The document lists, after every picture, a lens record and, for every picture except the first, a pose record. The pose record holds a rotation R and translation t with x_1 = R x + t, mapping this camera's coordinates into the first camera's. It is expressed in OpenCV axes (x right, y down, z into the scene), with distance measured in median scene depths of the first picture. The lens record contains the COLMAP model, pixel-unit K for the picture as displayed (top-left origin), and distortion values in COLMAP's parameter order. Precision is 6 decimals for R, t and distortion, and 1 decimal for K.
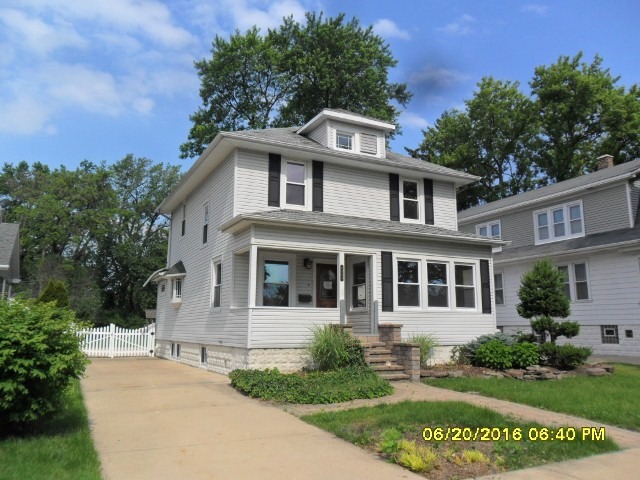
lens RADIAL K [[512.5, 0, 320.0], [0, 512.5, 240.0], [0, 0, 1]] dist [-0.018175, -0.007066]
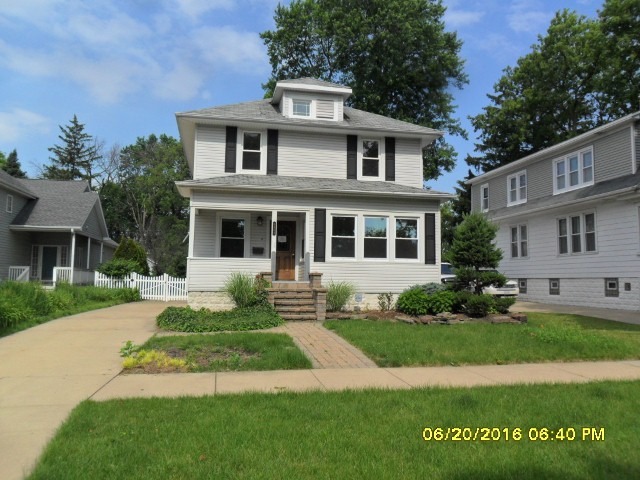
lens RADIAL K [[512.5, 0, 320.0], [0, 512.5, 240.0], [0, 0, 1]] dist [-0.018175, -0.007066]
pose [[0.962145, -0.011732, -0.272284, 0.391812], [0.035477, 0.995964, 0.082450, -0.001288], [0.270218, -0.088988, 0.958678, -0.069935]]
